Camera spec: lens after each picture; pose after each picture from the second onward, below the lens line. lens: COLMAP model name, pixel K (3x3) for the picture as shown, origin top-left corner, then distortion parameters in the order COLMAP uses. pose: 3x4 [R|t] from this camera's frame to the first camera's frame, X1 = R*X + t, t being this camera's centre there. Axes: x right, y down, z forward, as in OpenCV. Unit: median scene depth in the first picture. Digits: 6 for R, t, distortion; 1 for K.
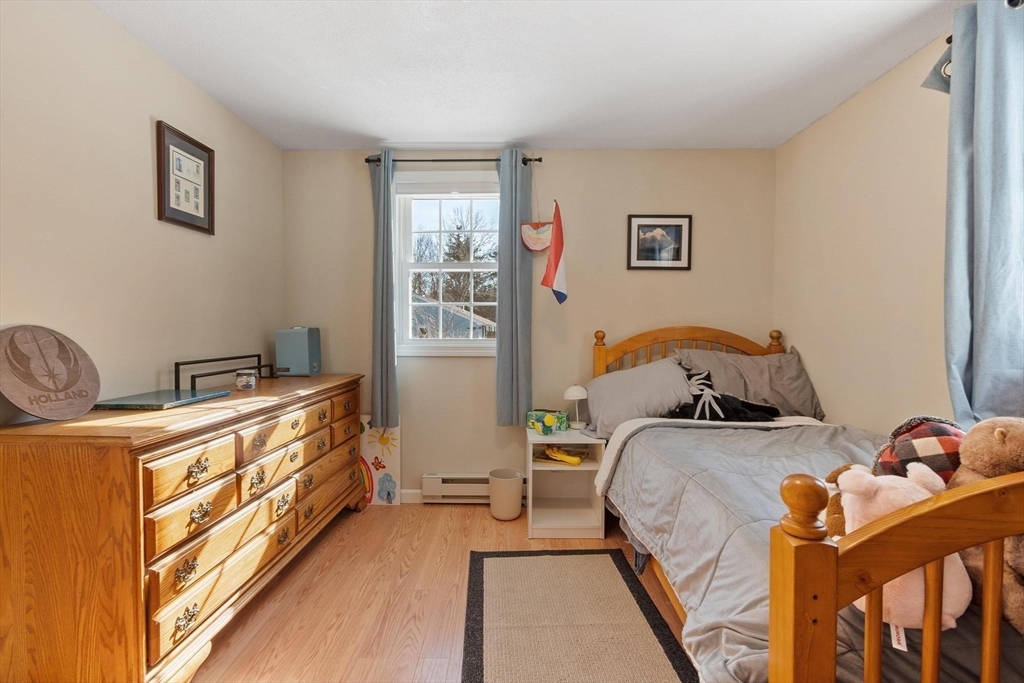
lens RADIAL K [[455.0, 0, 512.9], [0, 455.0, 342.5], [0, 0, 1]] dist [-0.001024, 0.000565]
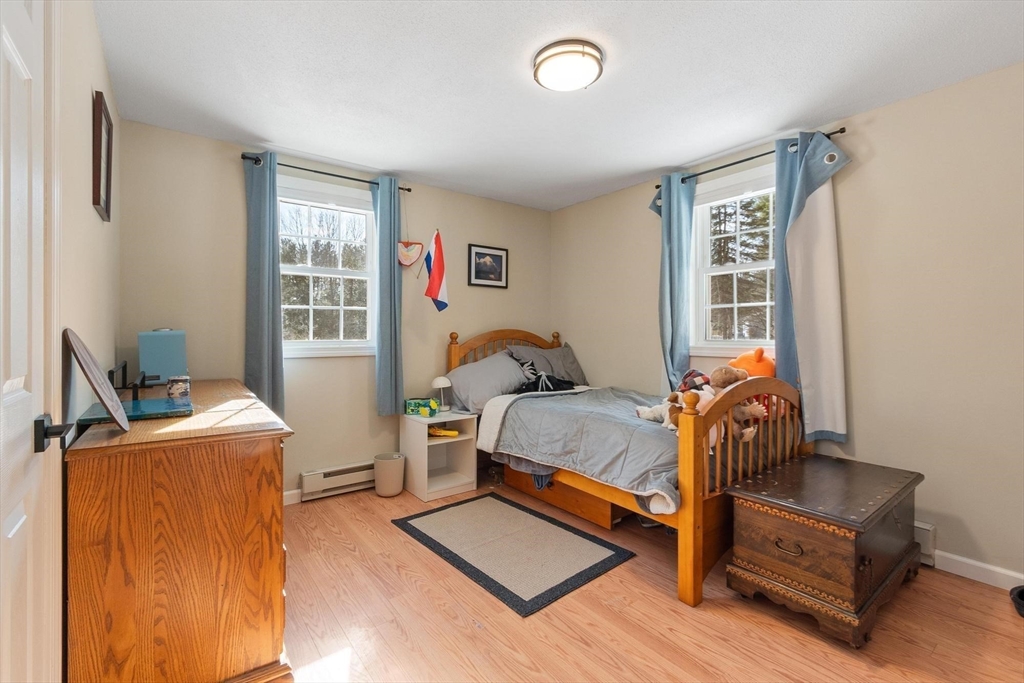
lens RADIAL K [[455.0, 0, 515.1], [0, 455.0, 334.6], [0, 0, 1]] dist [-0.001024, 0.000565]
pose [[0.787939, -0.004805, 0.615735, -0.511205], [0.016556, 0.999773, -0.013384, -0.000115], [-0.615531, 0.020740, 0.787840, -0.119875]]
